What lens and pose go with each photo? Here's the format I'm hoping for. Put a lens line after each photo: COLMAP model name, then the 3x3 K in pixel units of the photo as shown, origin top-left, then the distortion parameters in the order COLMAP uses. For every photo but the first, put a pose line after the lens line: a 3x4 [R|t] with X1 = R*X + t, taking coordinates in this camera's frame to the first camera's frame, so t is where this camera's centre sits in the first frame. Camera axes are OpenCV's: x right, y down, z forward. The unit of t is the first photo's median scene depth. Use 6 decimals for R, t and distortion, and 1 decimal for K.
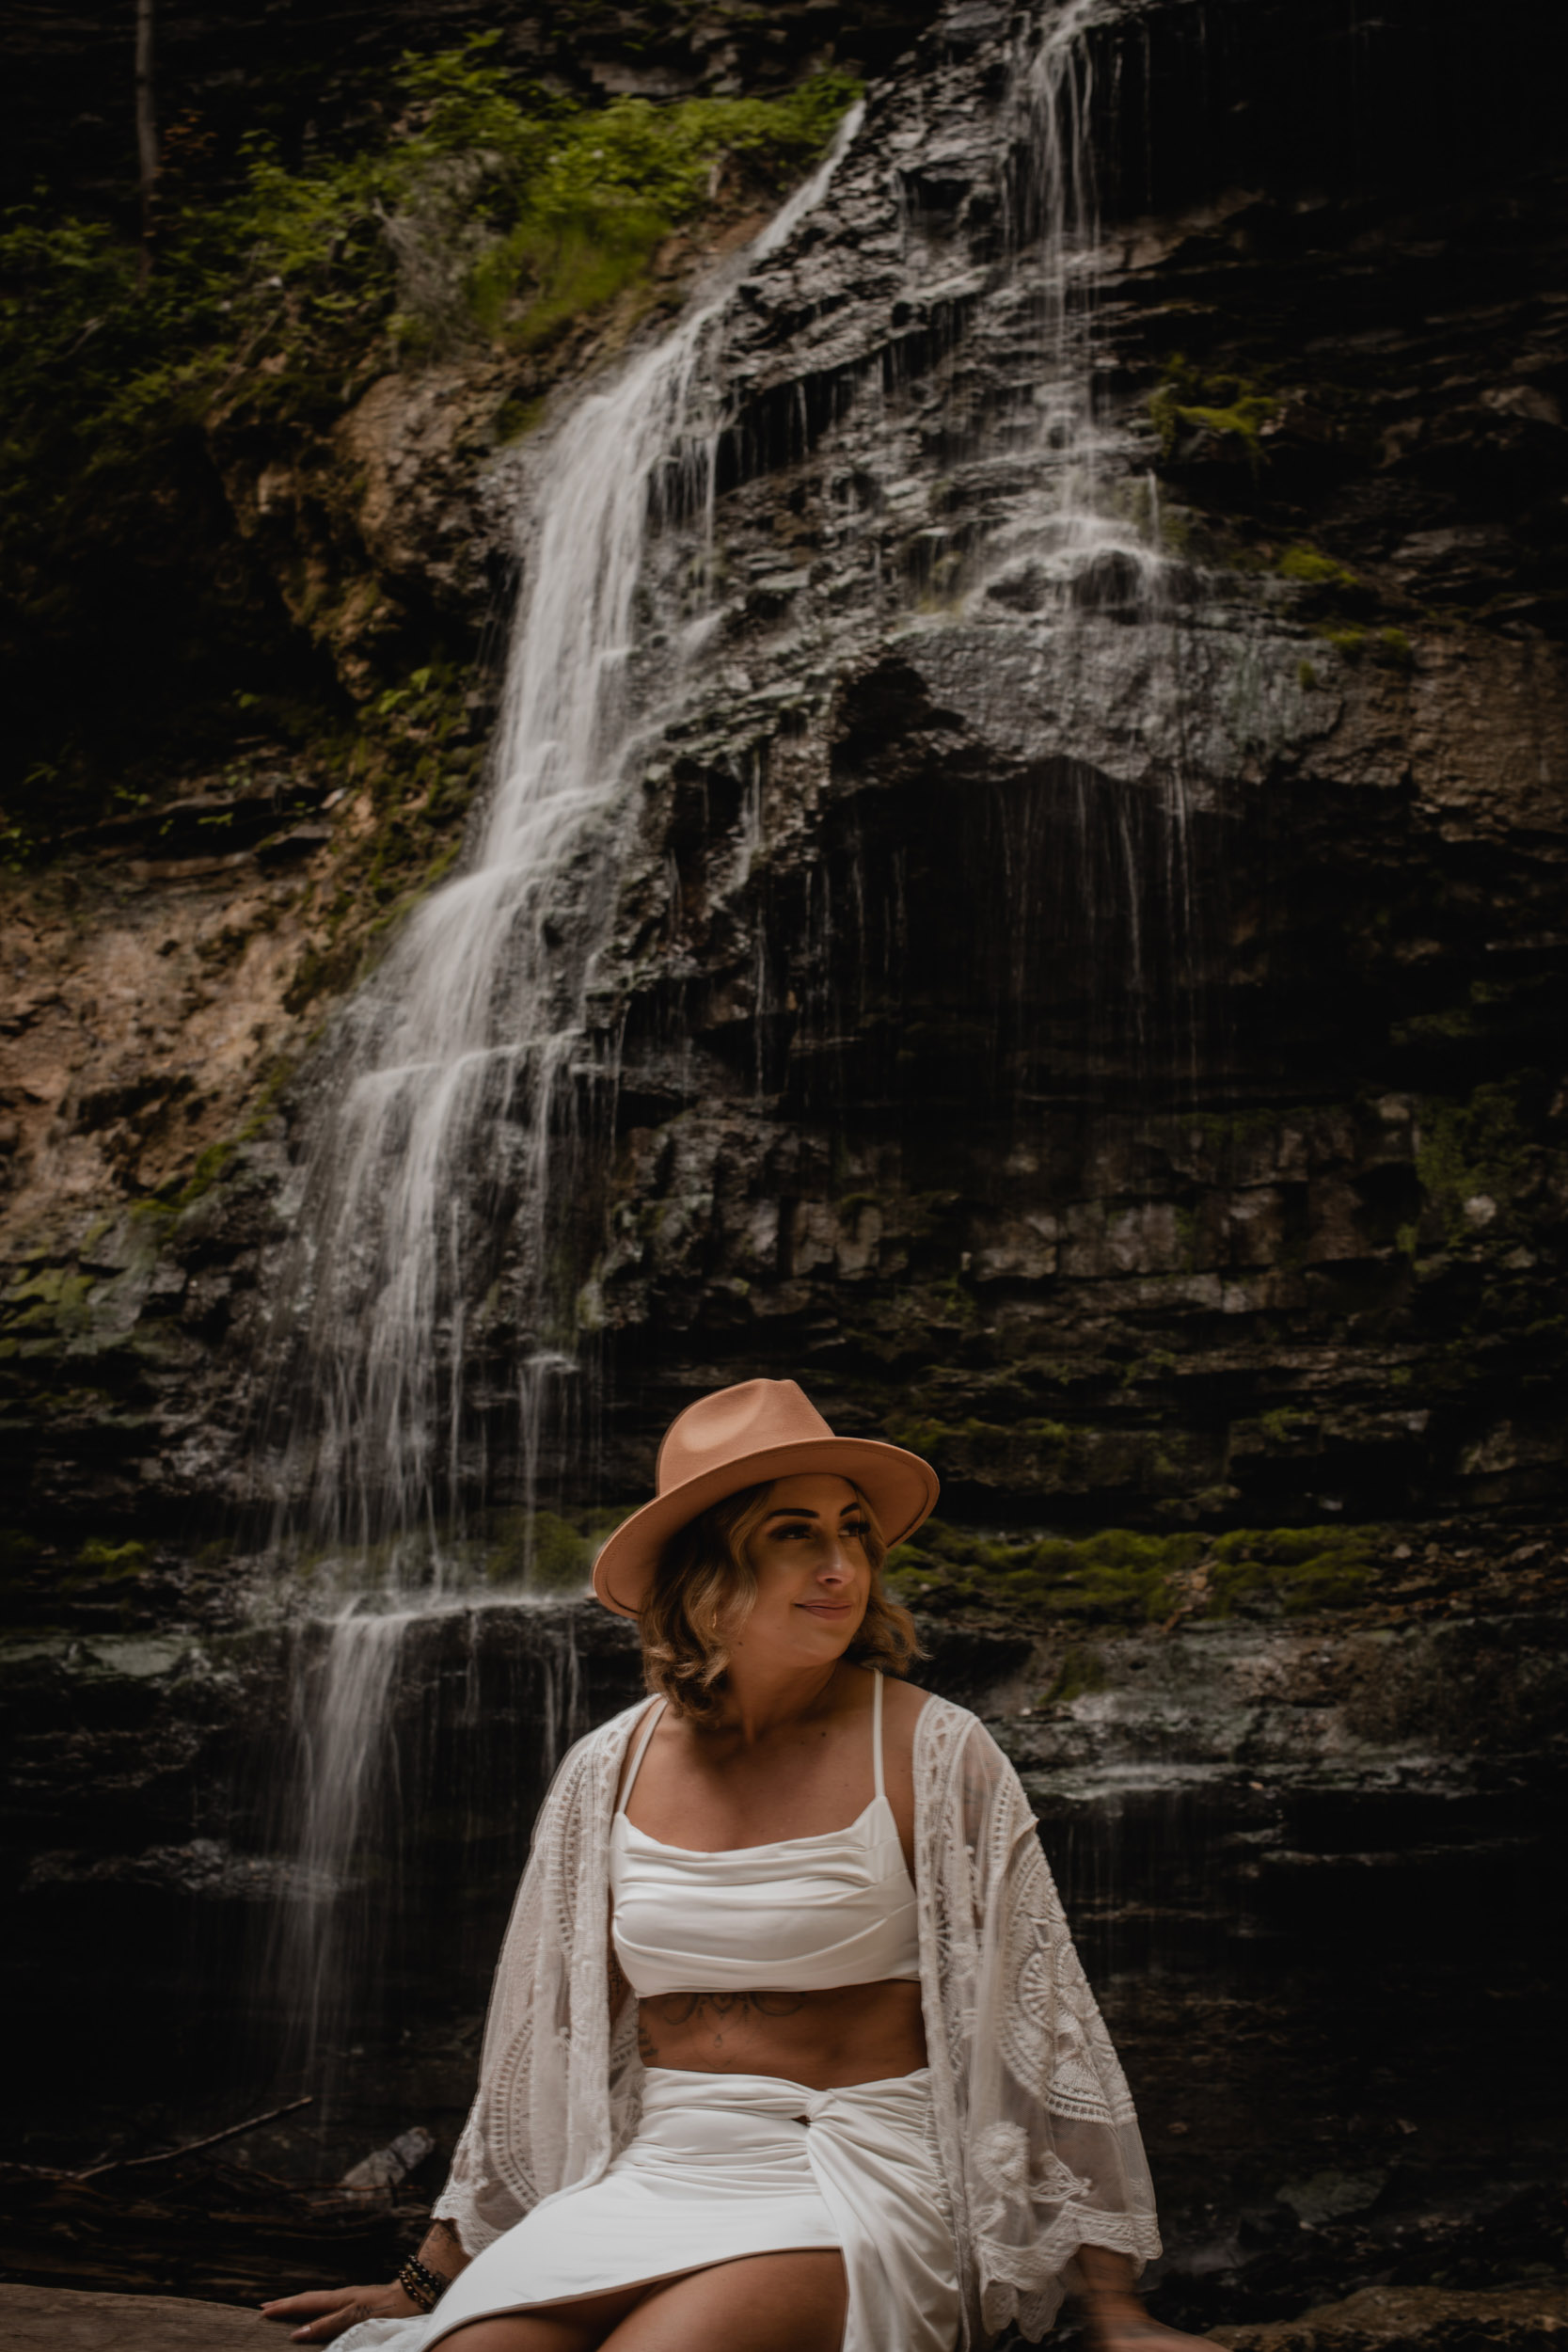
lens RADIAL K [[3502.9, 0, 838.5], [0, 3502.9, 1187.7], [0, 0, 1]] dist [0.013801, 0.044153]
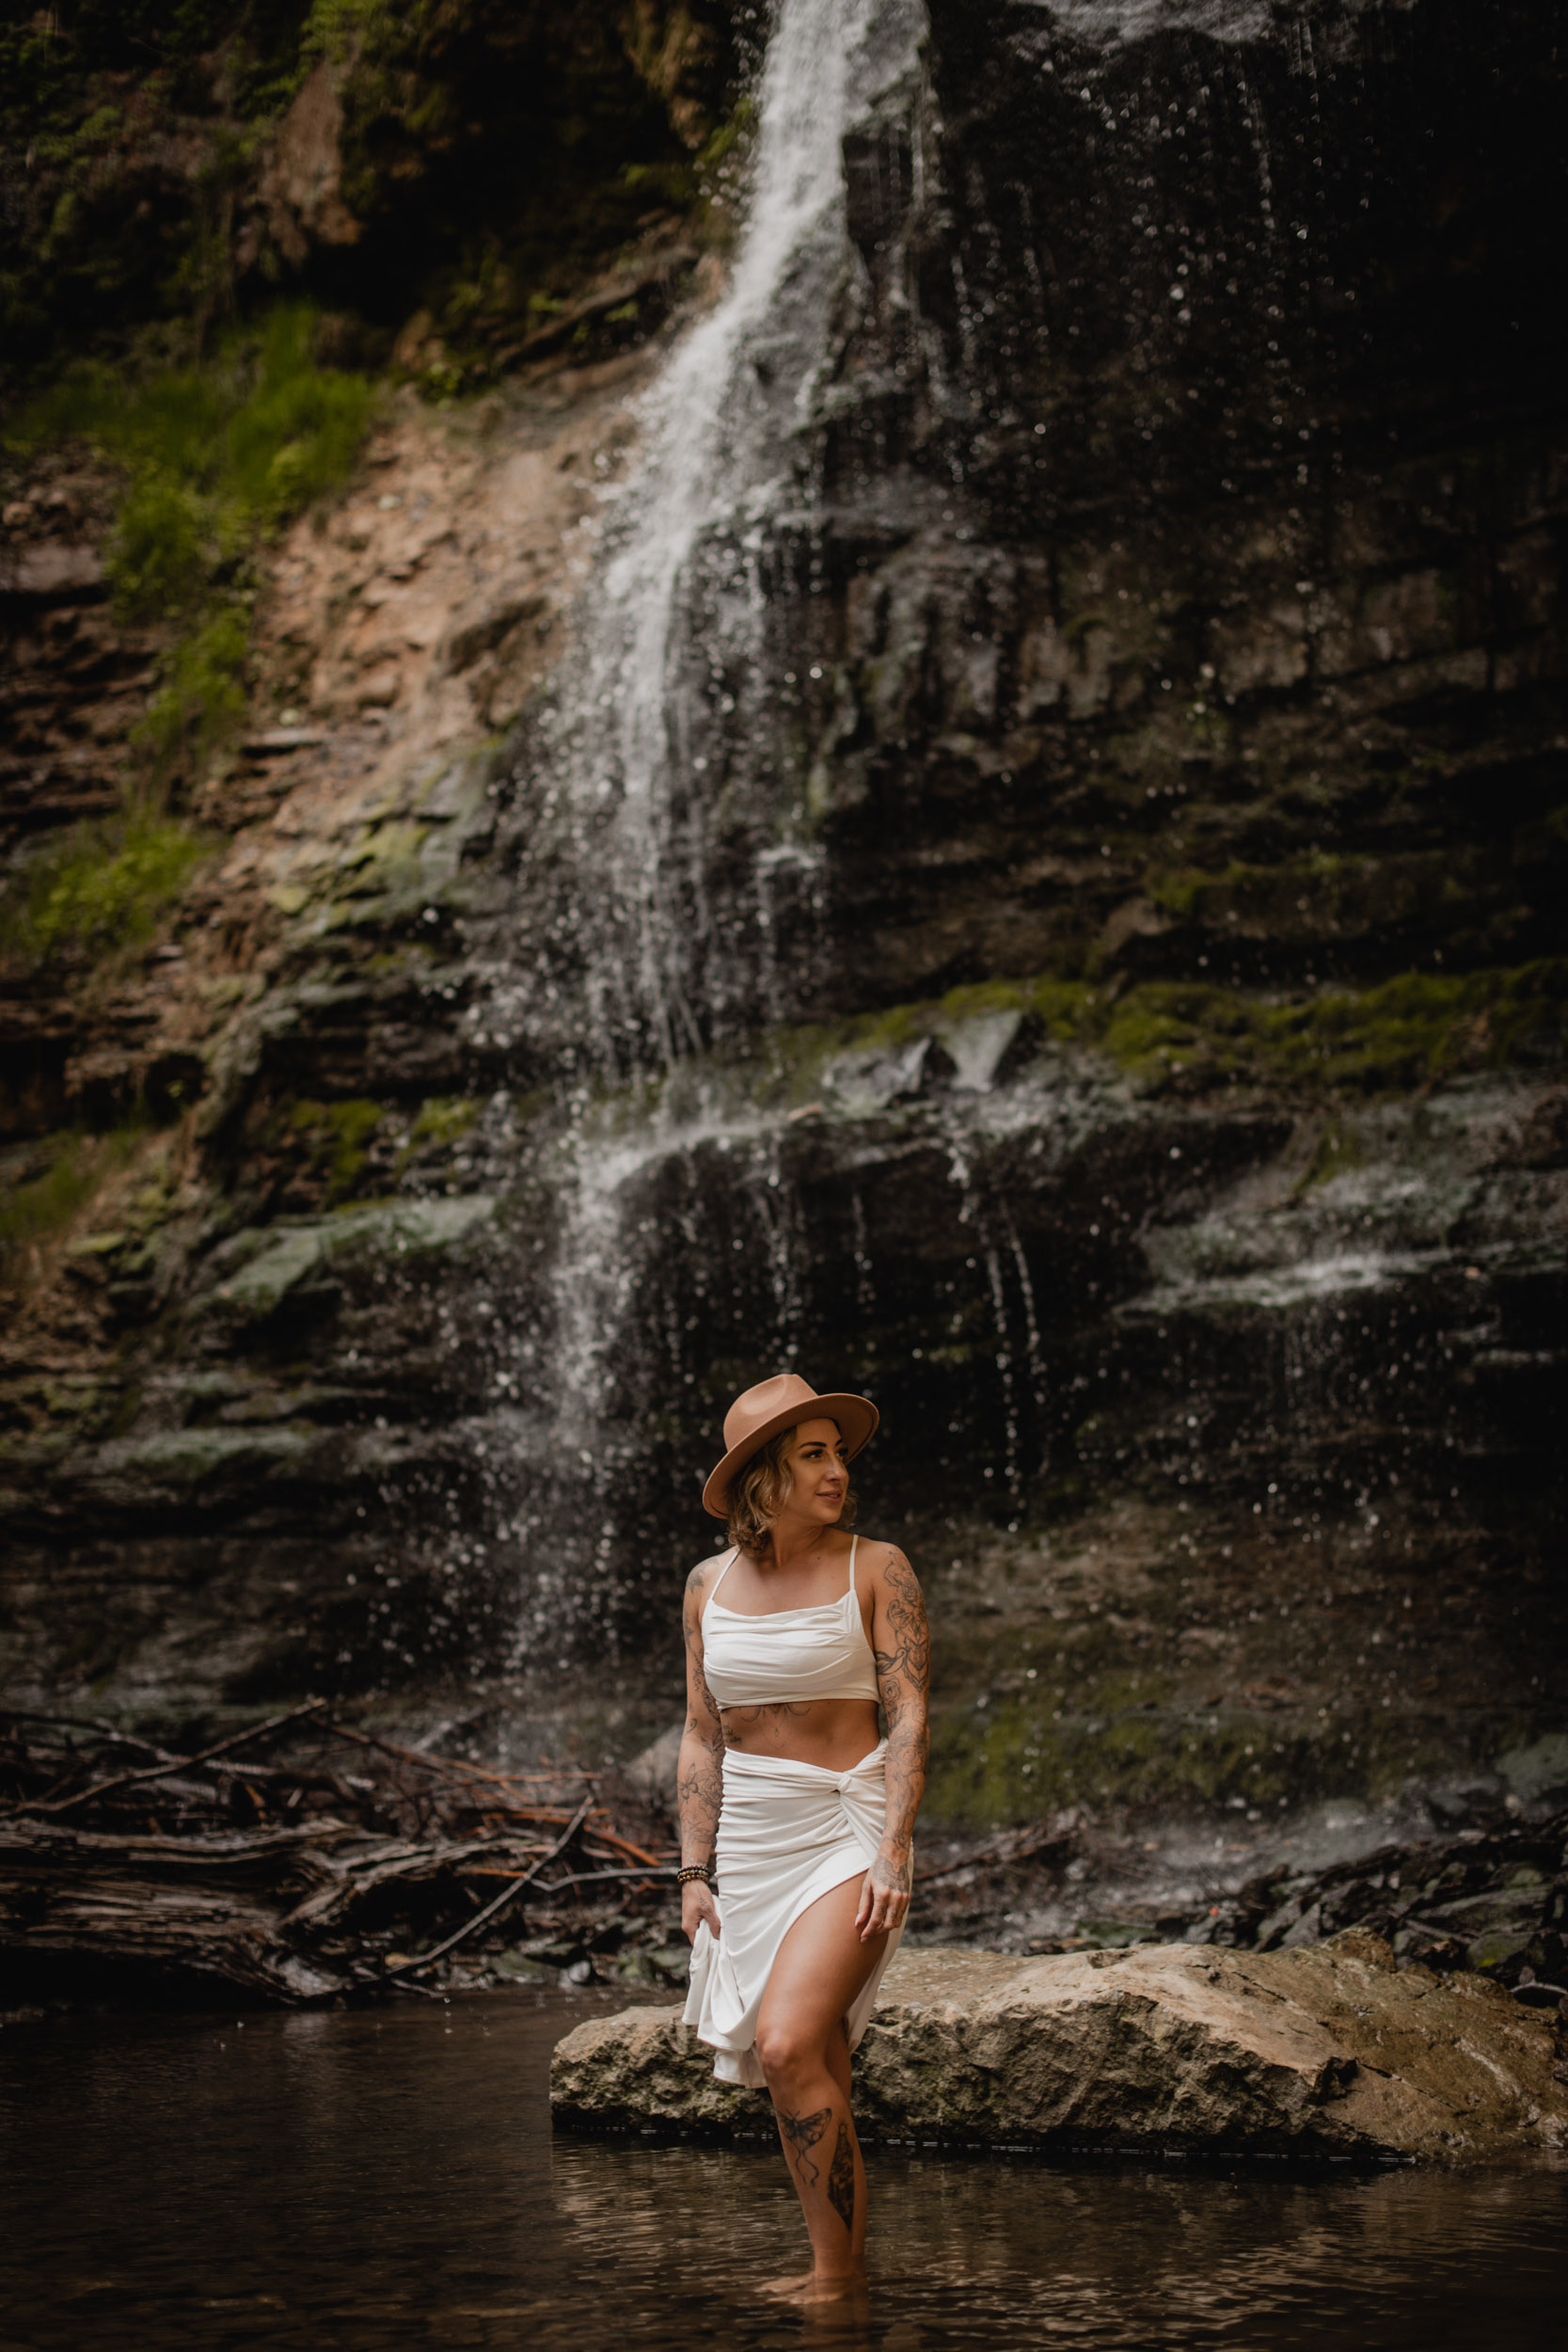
lens RADIAL K [[3472.6, 0, 786.8], [0, 3472.6, 1190.8], [0, 0, 1]] dist [-0.008507, 0.141716]
pose [[0.914438, -0.089296, -0.394751, 0.254702], [0.143341, 0.983591, 0.109553, 0.035910], [0.378491, -0.156764, 0.912233, 0.183321]]
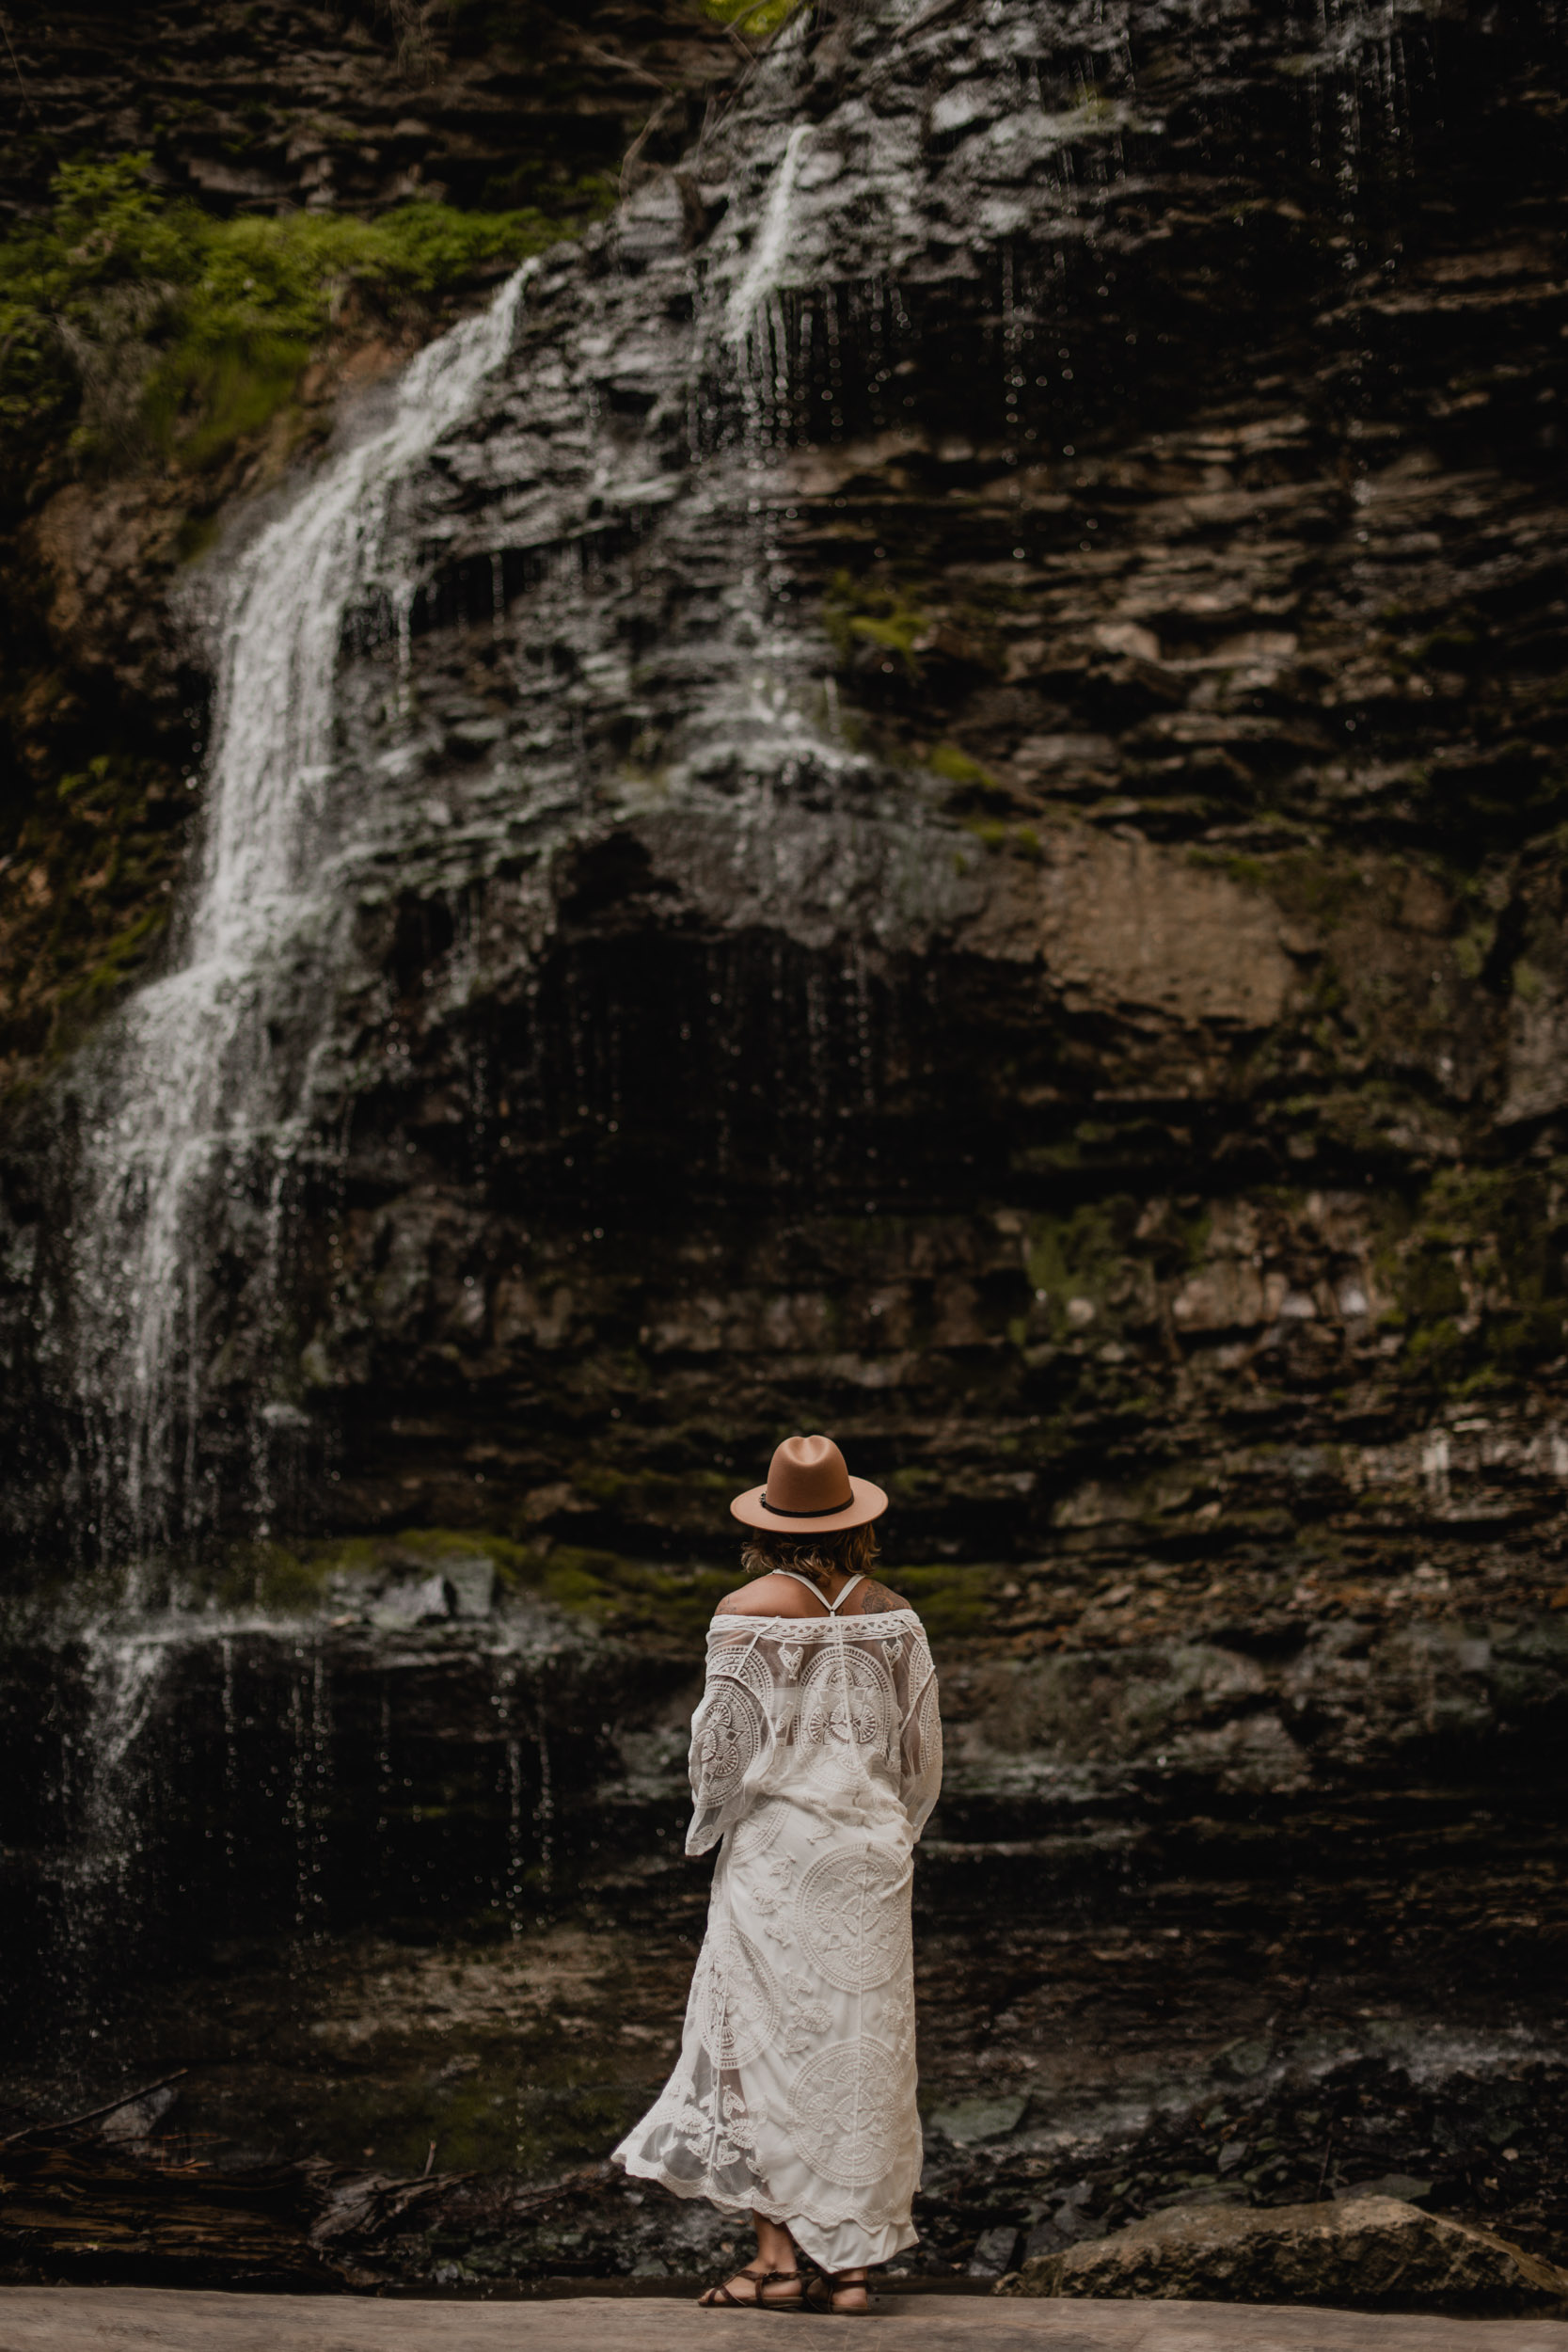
lens RADIAL K [[3489.3, 0, 824.0], [0, 3489.3, 1182.5], [0, 0, 1]] dist [0.007765, 0.103911]
pose [[0.973495, 0.031688, 0.226502, -0.168325], [-0.038939, 0.998860, 0.027617, -0.063722], [-0.225369, -0.035705, 0.973619, -0.150584]]
